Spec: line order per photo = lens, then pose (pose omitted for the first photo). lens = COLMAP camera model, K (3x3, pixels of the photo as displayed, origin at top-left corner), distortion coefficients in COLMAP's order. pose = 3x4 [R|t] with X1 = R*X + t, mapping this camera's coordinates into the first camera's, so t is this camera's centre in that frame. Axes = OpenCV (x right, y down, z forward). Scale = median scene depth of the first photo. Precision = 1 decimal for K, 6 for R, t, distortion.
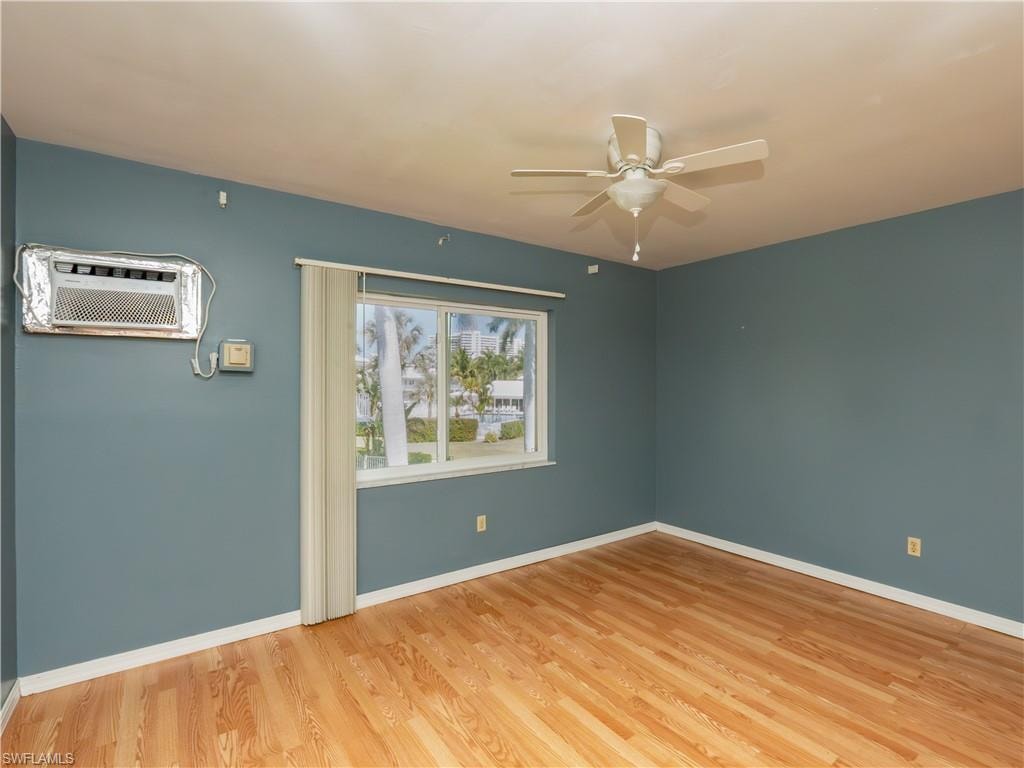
lens RADIAL K [[514.2, 0, 514.9], [0, 514.2, 375.0], [0, 0, 1]] dist [-0.005567, -0.001556]
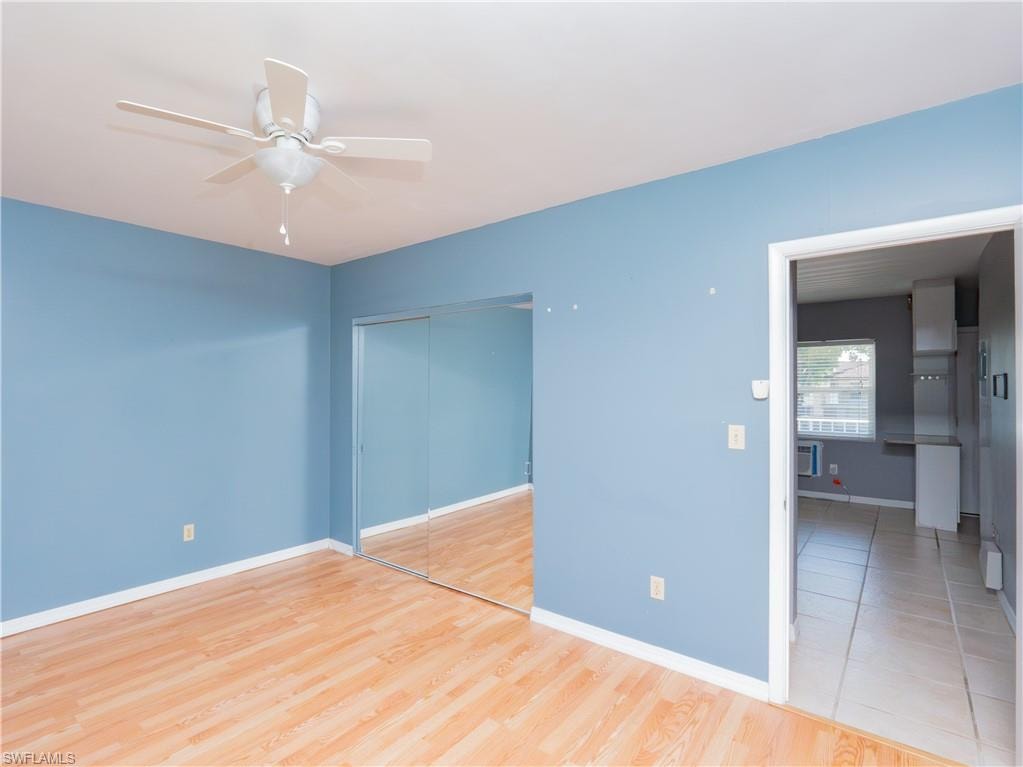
lens RADIAL K [[513.7, 0, 506.9], [0, 513.7, 388.2], [0, 0, 1]] dist [-0.005567, -0.001556]
pose [[-0.321292, -0.004041, 0.946971, -0.550026], [-0.024683, 0.999687, -0.004109, 0.001912], [-0.946658, -0.024694, -0.321292, 0.751434]]
